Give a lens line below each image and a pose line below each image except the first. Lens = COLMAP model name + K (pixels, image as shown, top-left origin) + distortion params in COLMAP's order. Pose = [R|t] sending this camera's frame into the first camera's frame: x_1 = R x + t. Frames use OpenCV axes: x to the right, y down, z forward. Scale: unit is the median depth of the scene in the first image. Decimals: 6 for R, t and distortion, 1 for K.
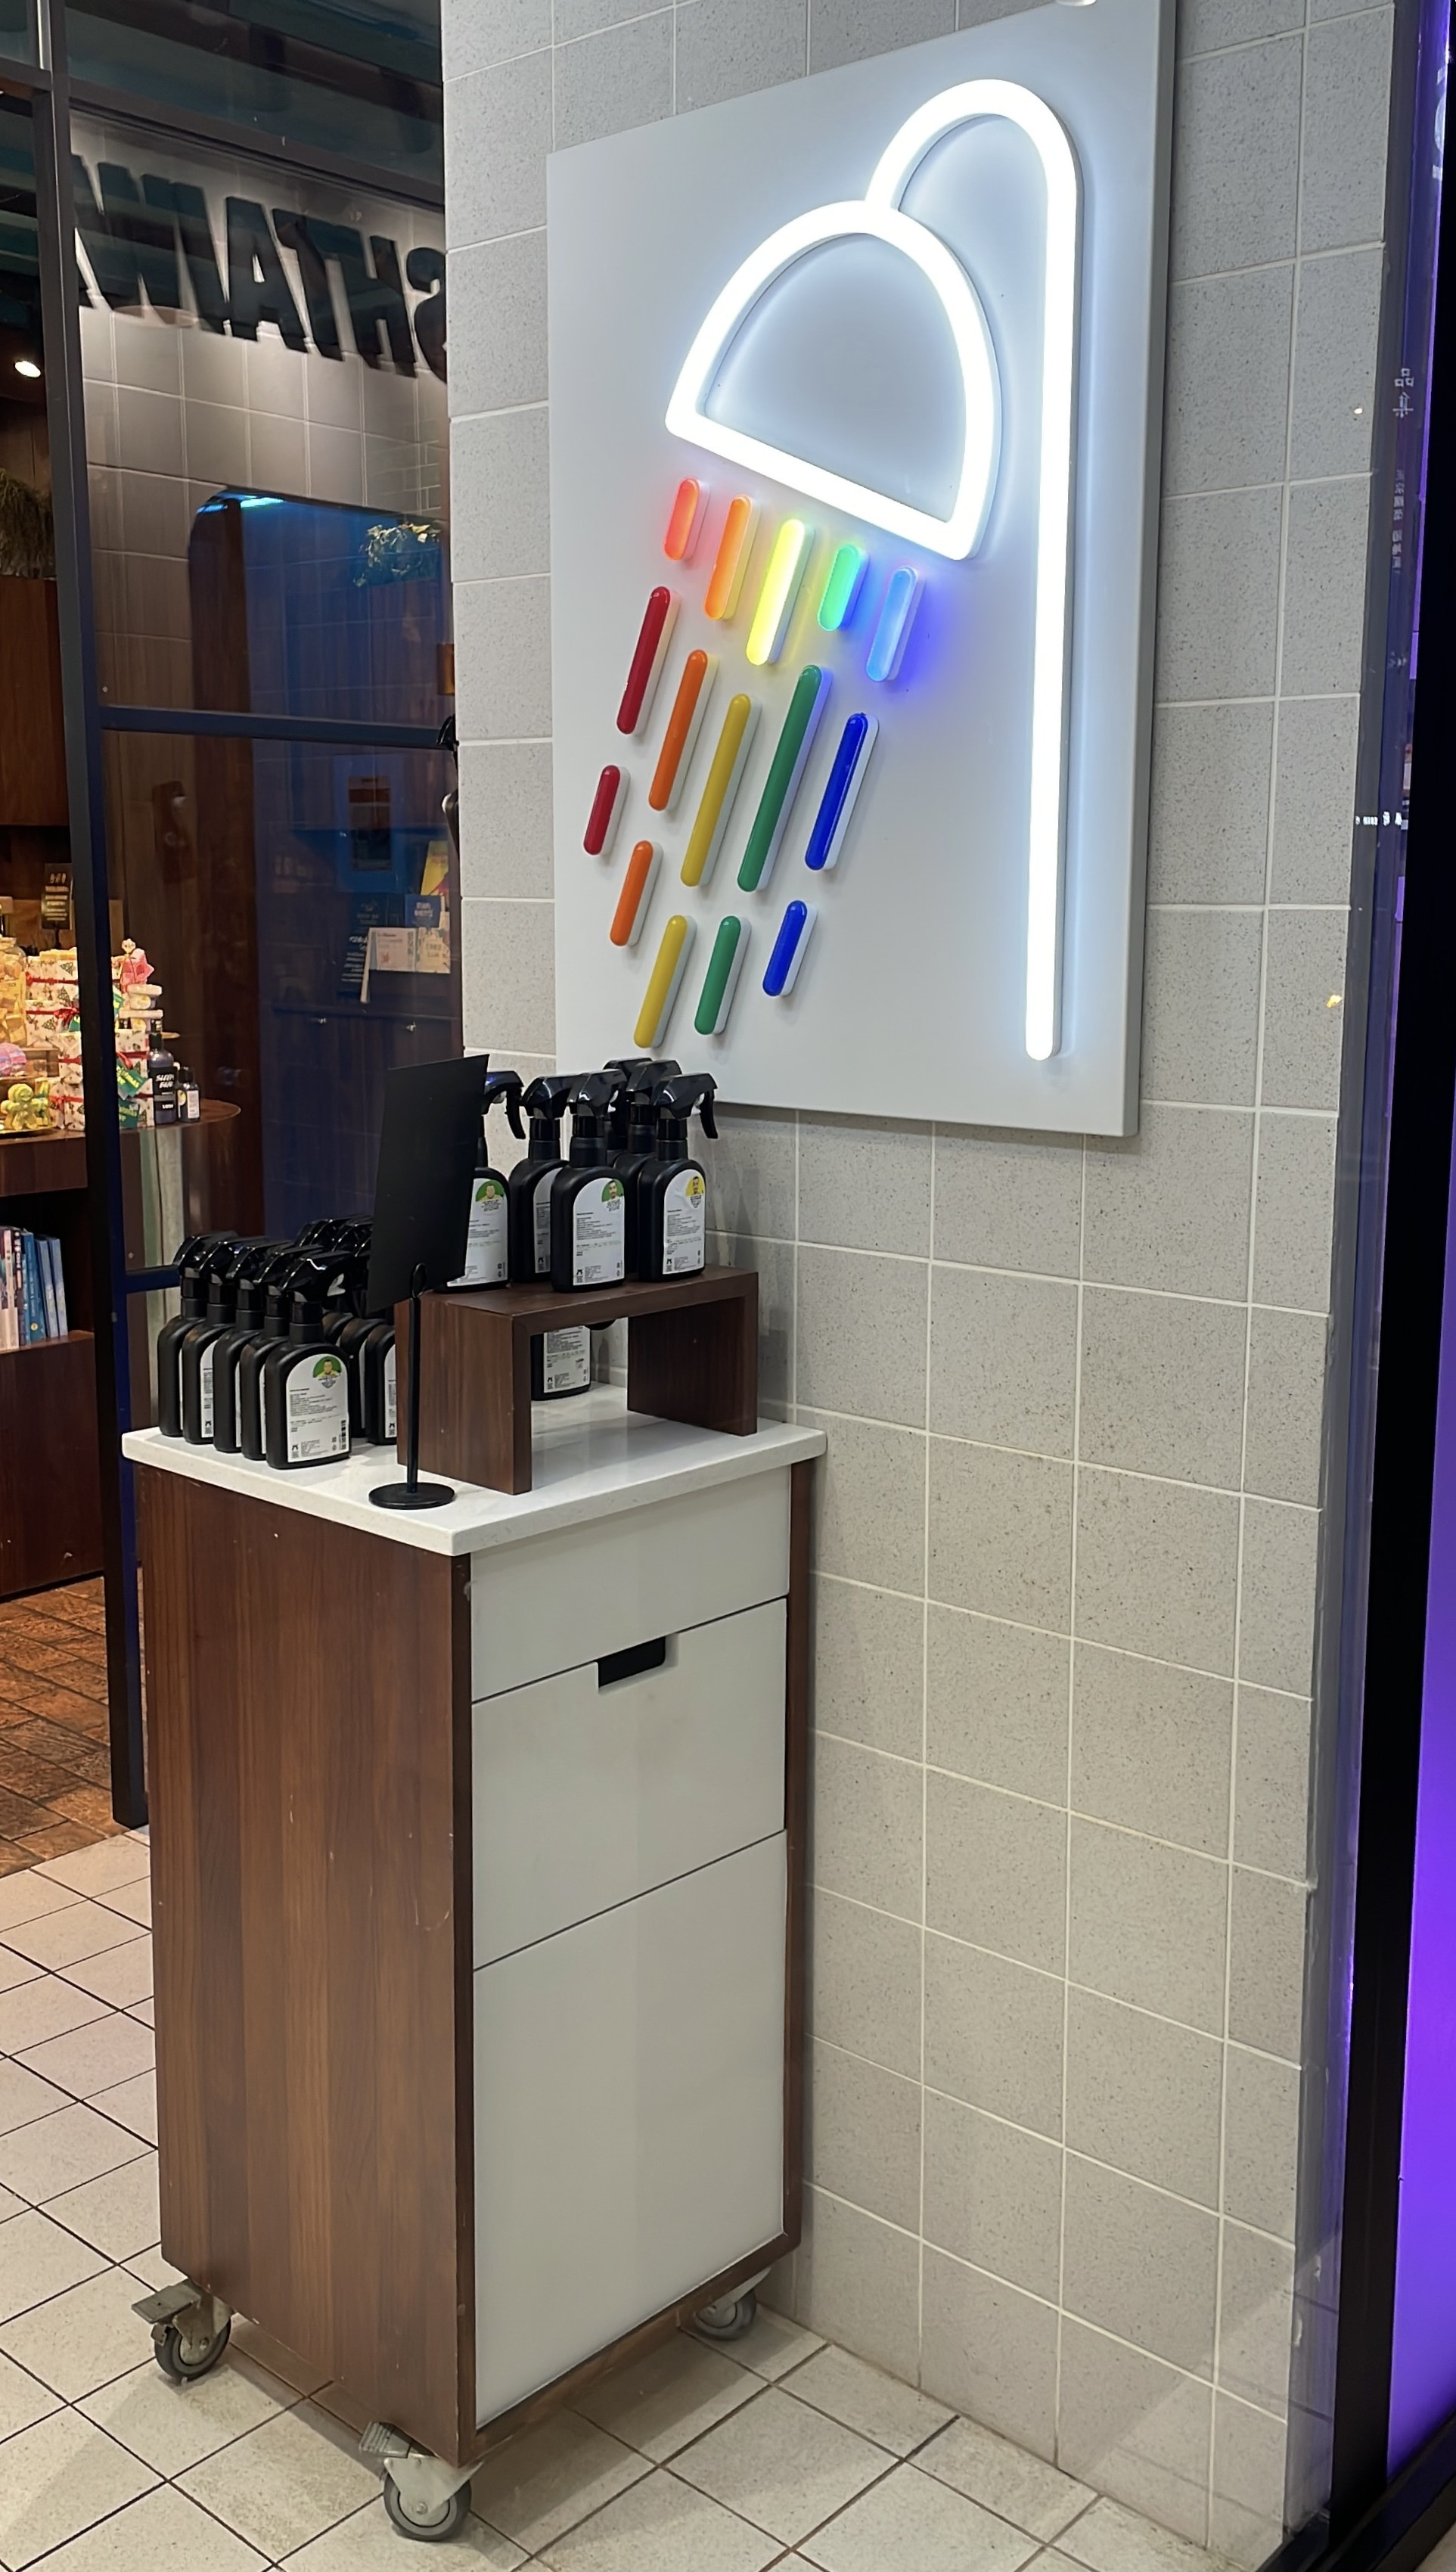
lens RADIAL K [[2261.8, 0, 745.9], [0, 2261.8, 1265.3], [0, 0, 1]] dist [0.044076, 0.001125]
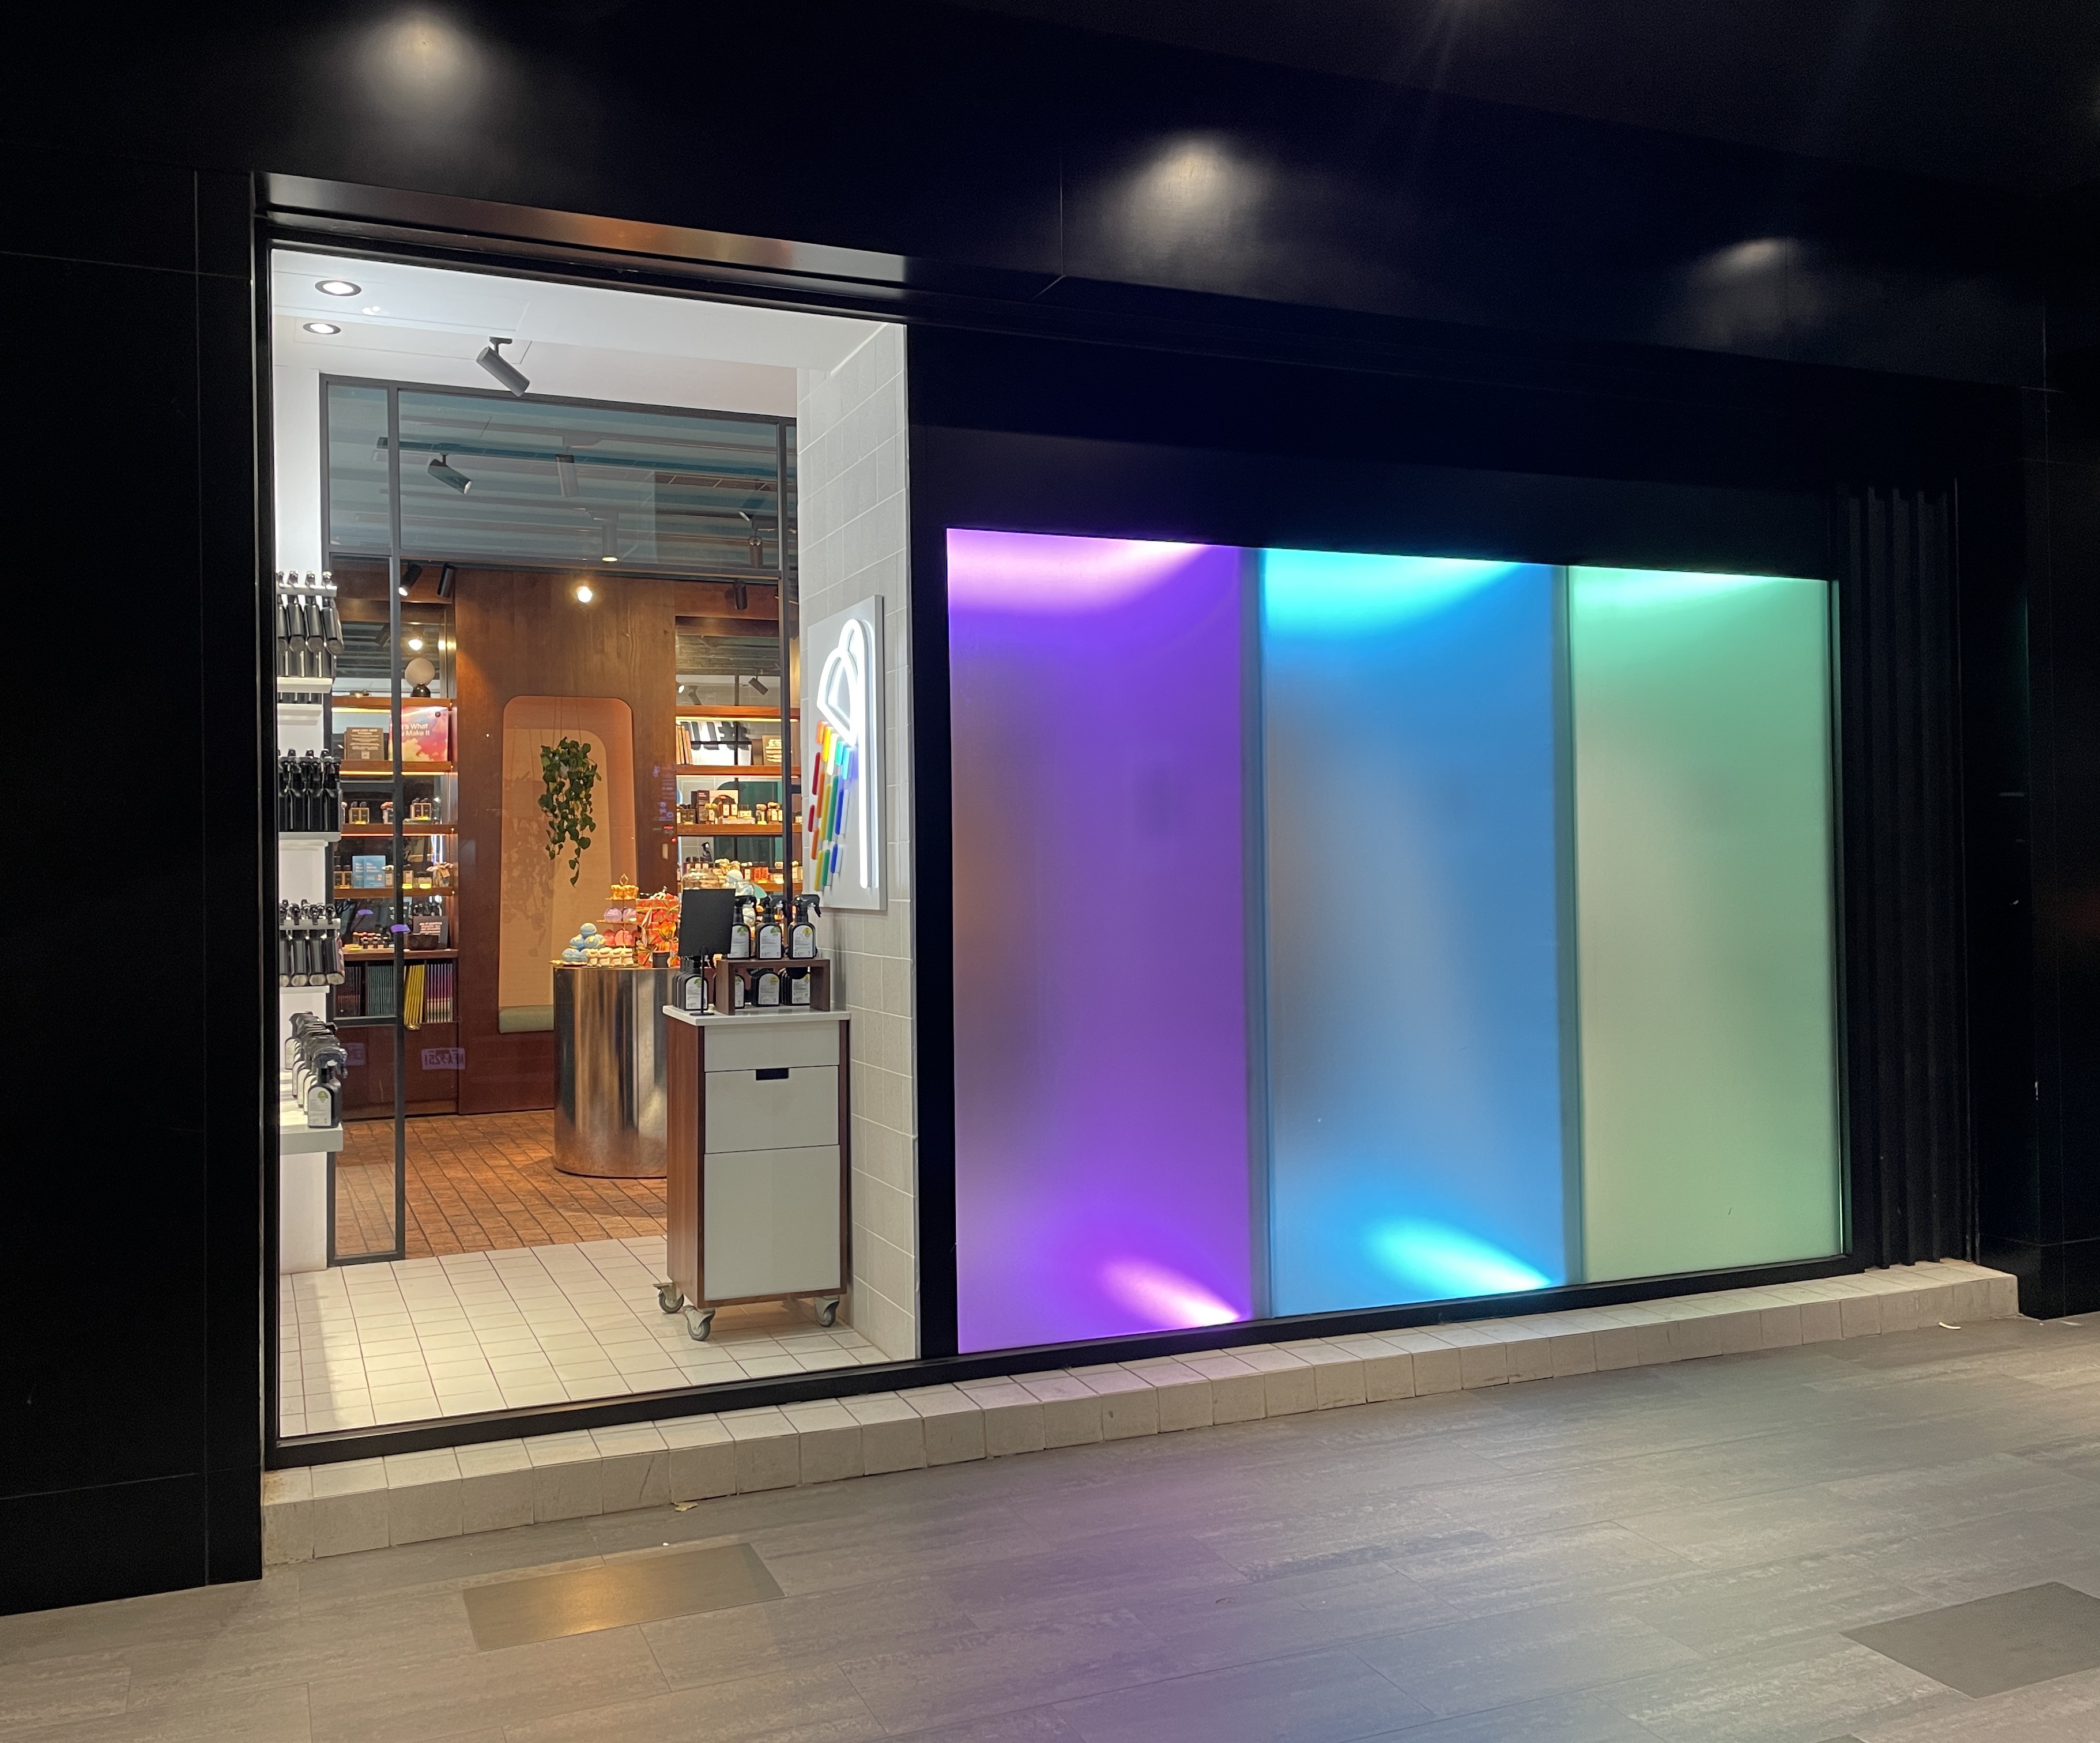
lens RADIAL K [[1813.0, 0, 1041.9], [0, 1813.0, 866.3], [0, 0, 1]] dist [0.006243, 0.000236]
pose [[0.899389, -0.015389, -0.436878, 1.364537], [-0.059531, 0.985758, -0.157279, 0.253315], [0.433077, 0.167463, 0.885664, -1.125651]]
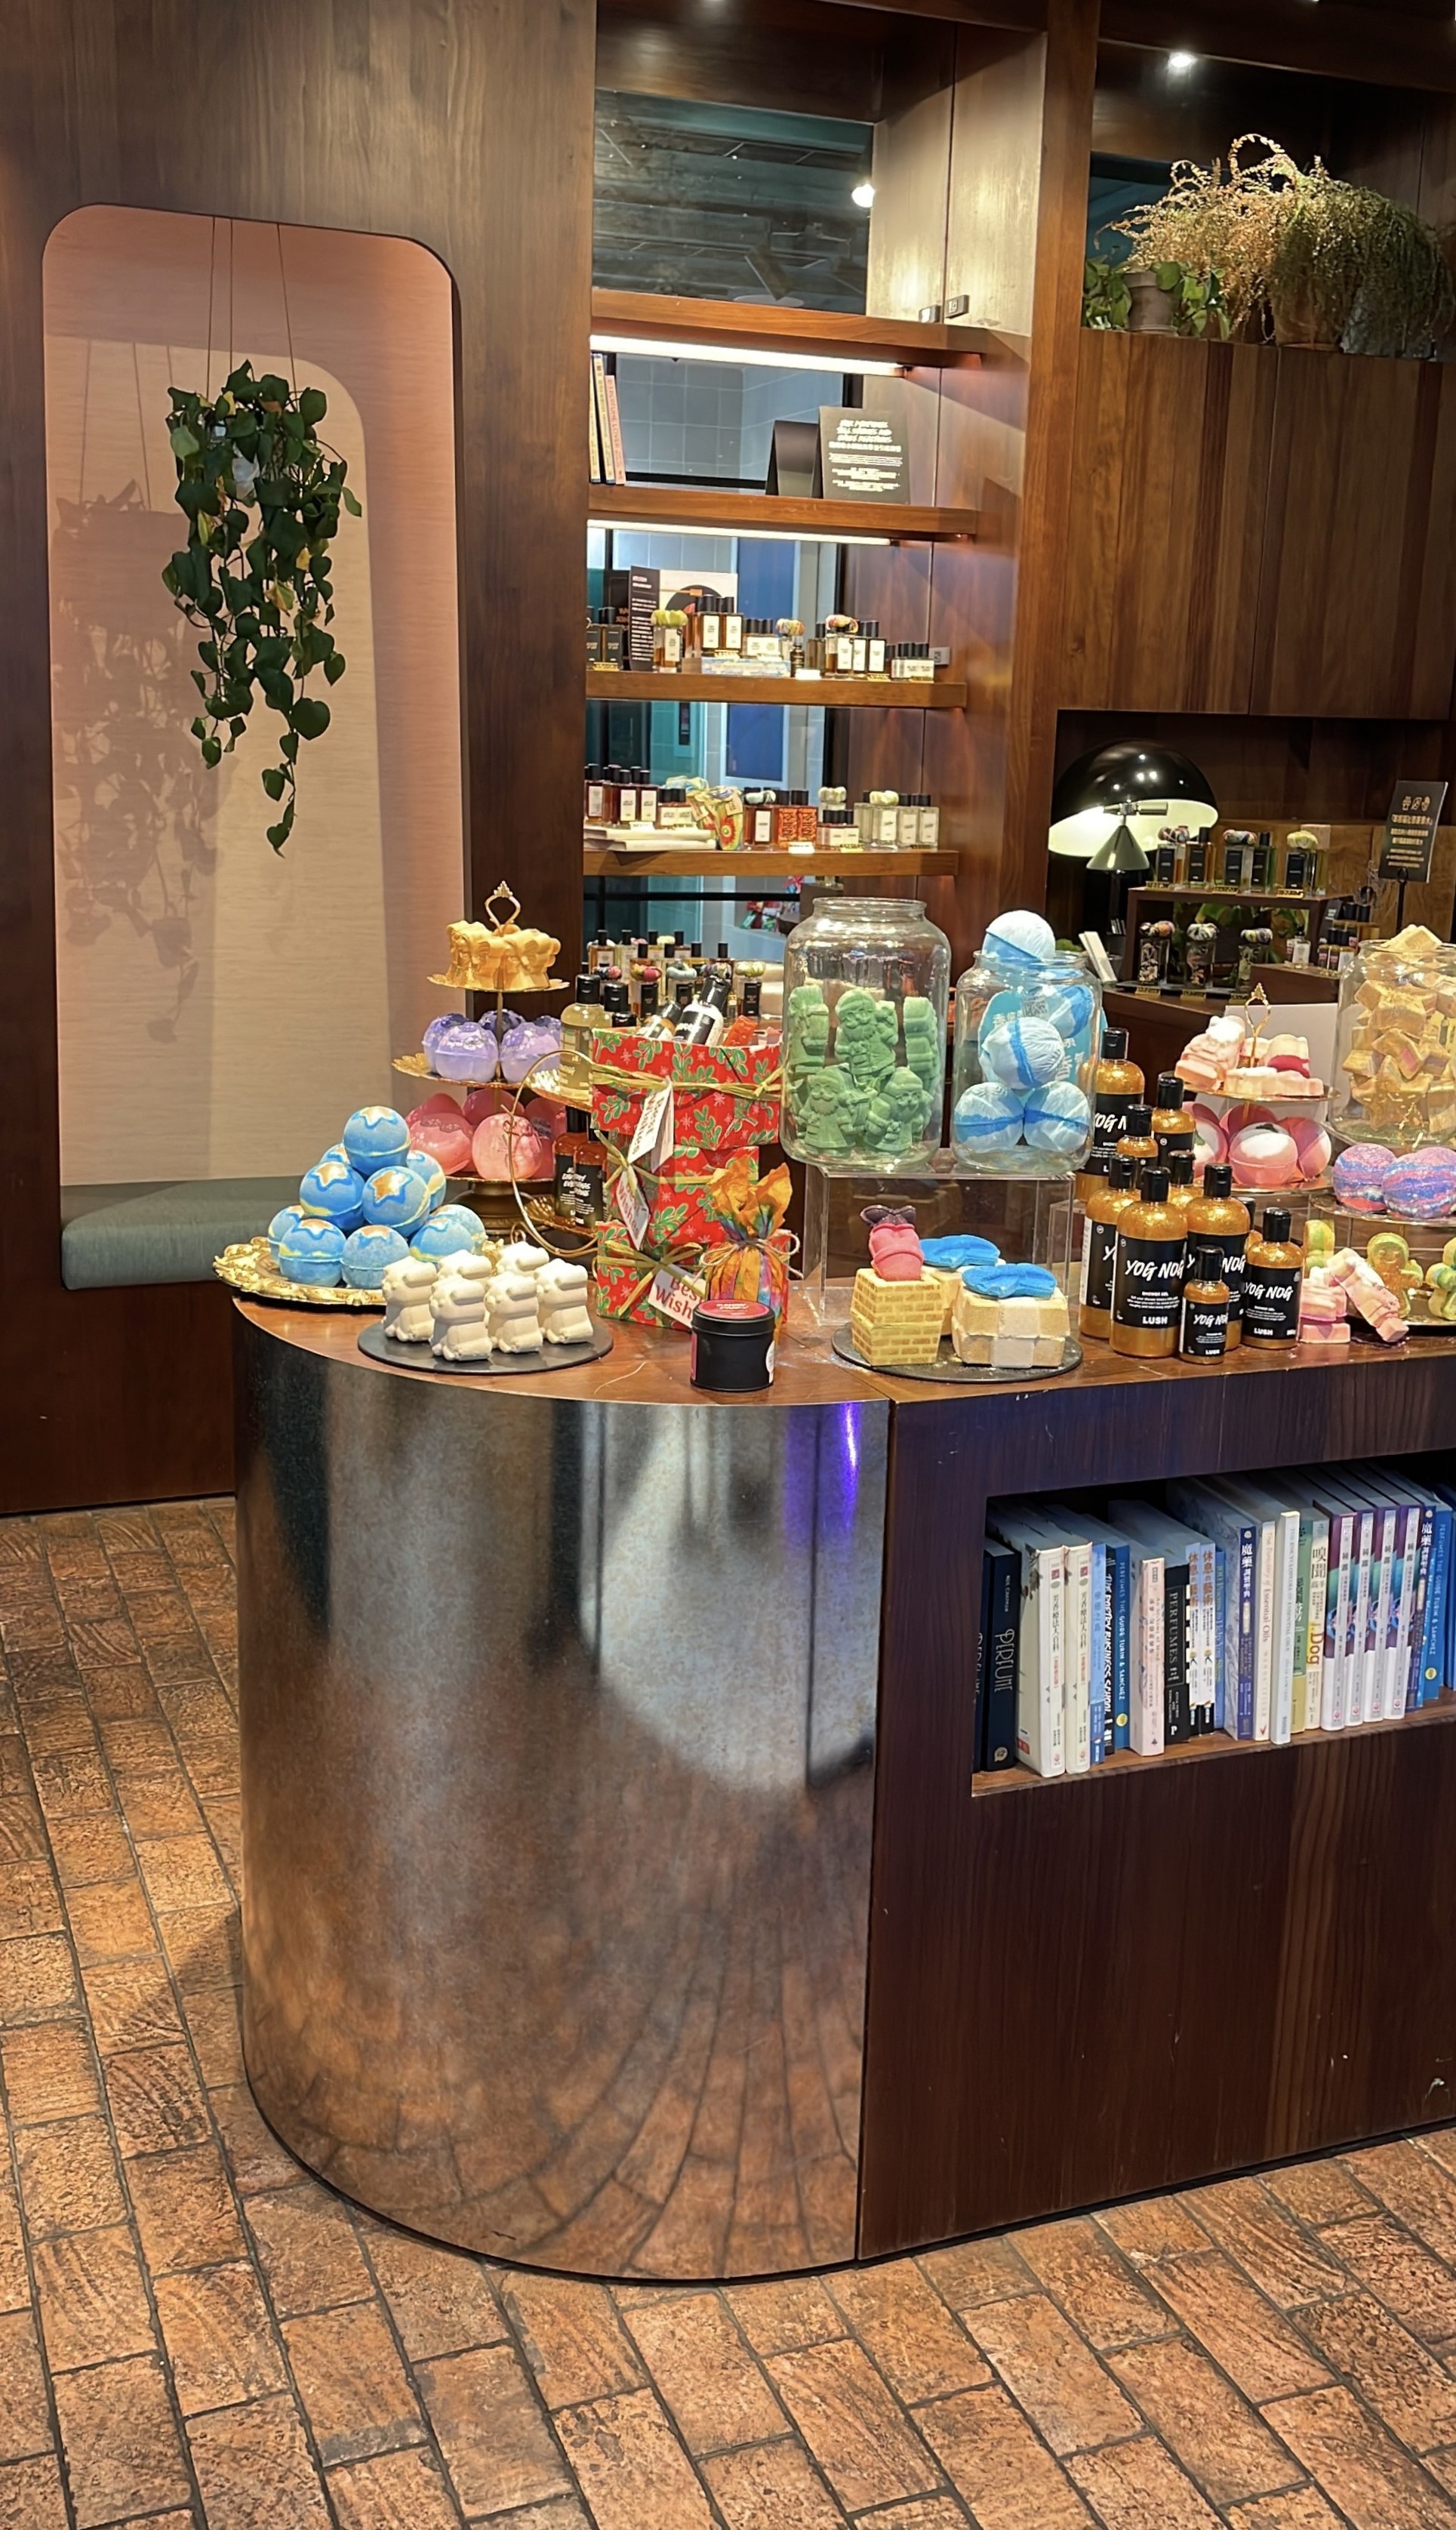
lens RADIAL K [[2224.7, 0, 737.3], [0, 2224.7, 1273.9], [0, 0, 1]] dist [0.044076, 0.001125]
pose [[0.883559, 0.135236, -0.448369, -0.488793], [-0.107750, 0.990417, 0.086394, -0.202530], [0.455755, -0.028022, 0.889664, 0.946354]]
